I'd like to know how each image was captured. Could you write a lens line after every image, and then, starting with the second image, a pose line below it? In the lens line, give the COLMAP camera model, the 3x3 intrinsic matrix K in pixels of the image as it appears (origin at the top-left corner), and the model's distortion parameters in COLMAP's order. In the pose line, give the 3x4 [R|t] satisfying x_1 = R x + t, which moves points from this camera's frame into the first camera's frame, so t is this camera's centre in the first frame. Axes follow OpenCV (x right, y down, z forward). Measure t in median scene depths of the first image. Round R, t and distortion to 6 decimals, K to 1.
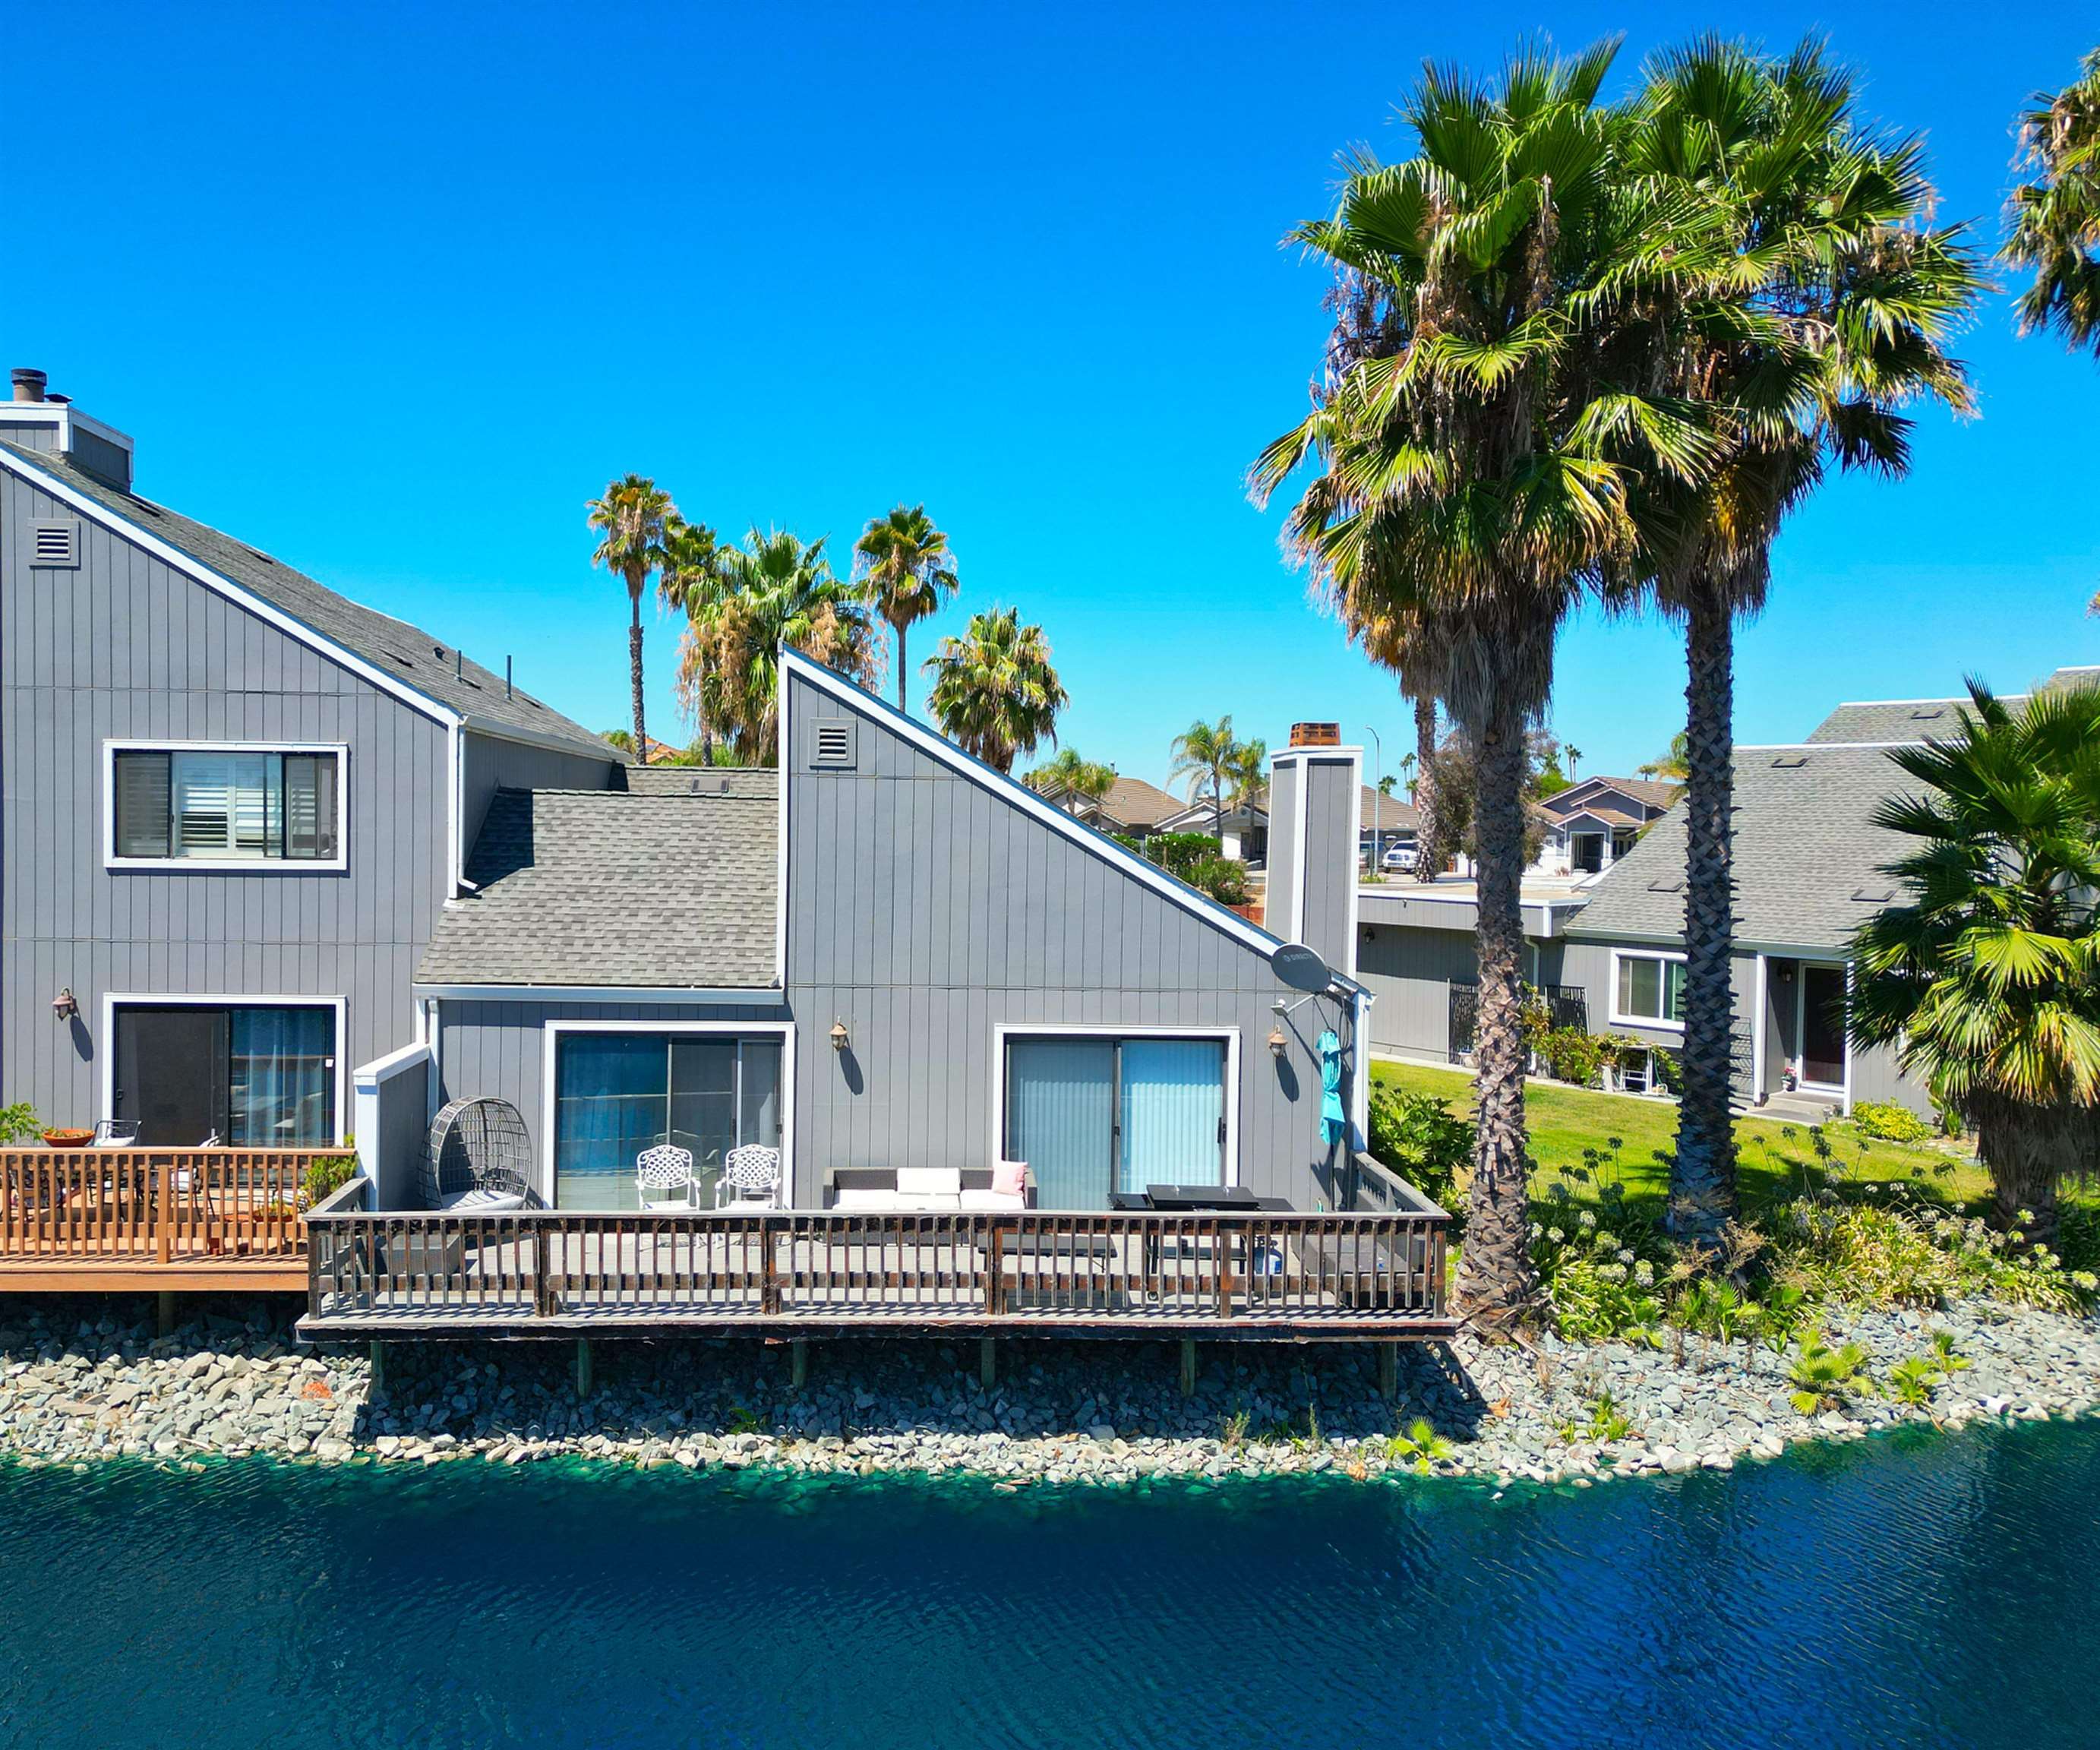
lens RADIAL K [[1654.6, 0, 933.2], [0, 1654.6, 874.0], [0, 0, 1]] dist [0.067686, -0.069669]
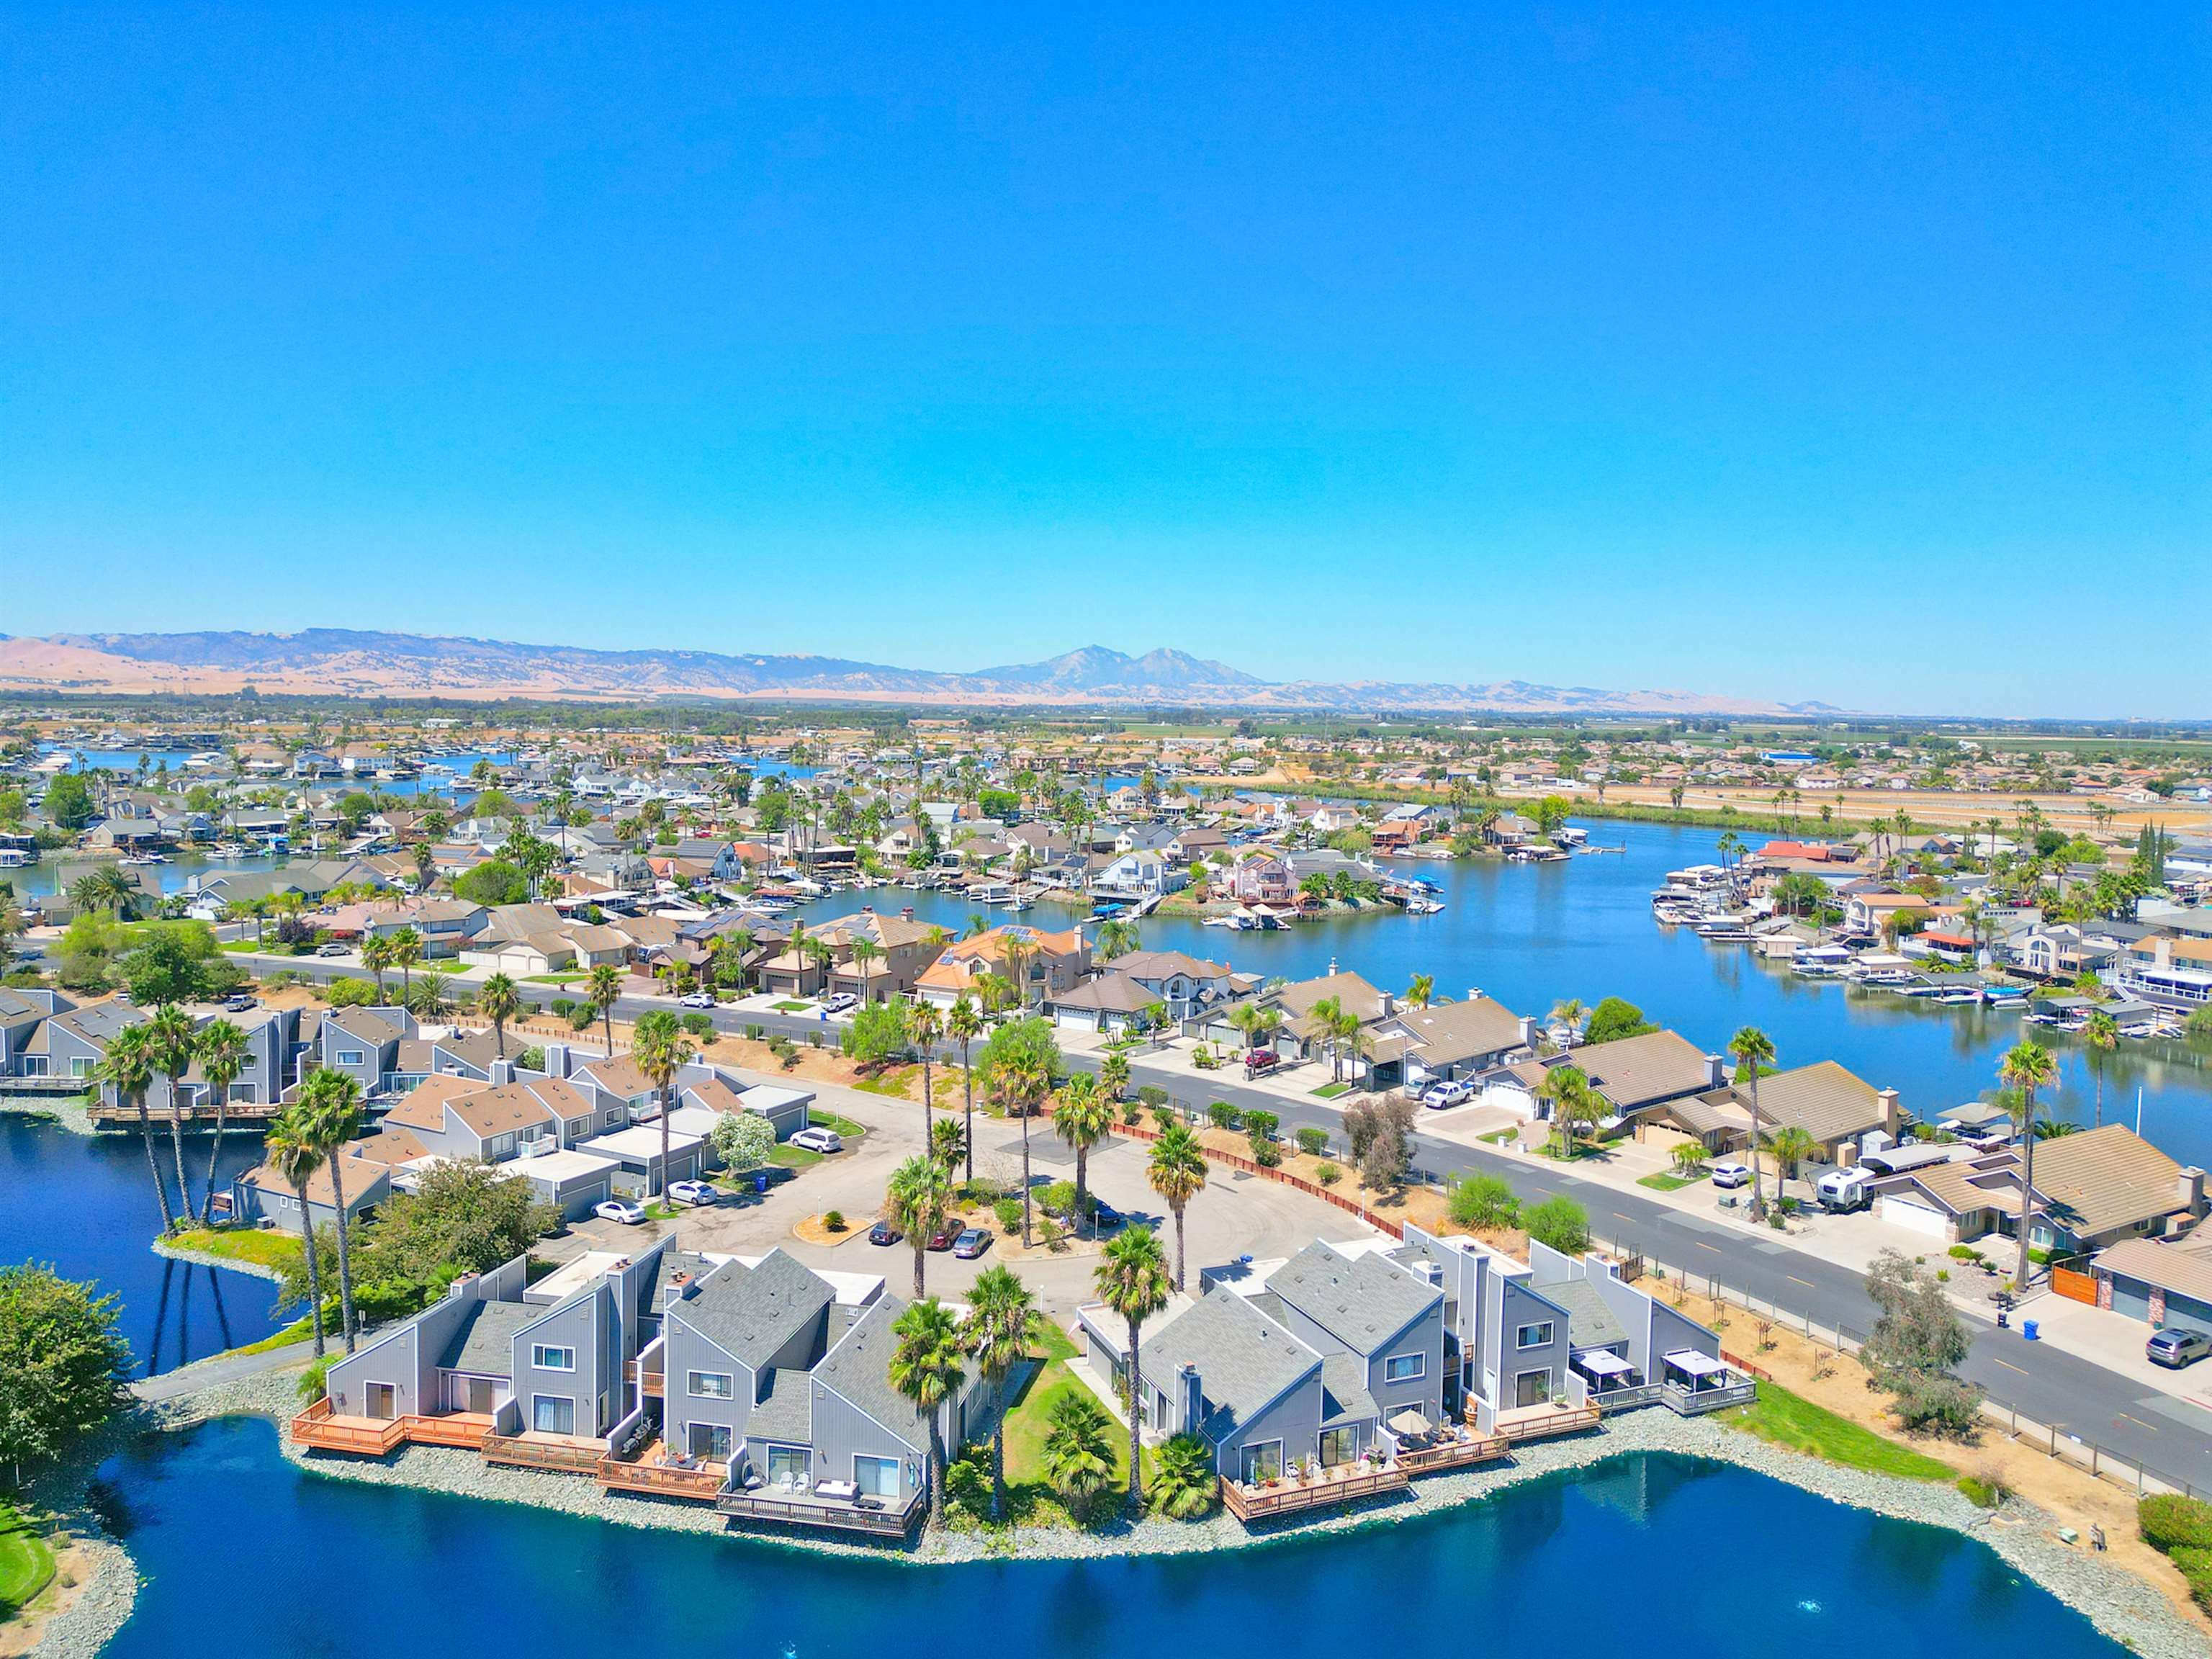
lens RADIAL K [[1568.5, 0, 1106.0], [0, 1568.5, 829.5], [0, 0, 1]] dist [0.073492, -0.077298]
pose [[0.974429, 0.021000, -0.223712, 1.879749], [-0.010195, 0.998730, 0.049344, -2.101508], [0.224464, -0.045802, 0.973405, -3.498319]]
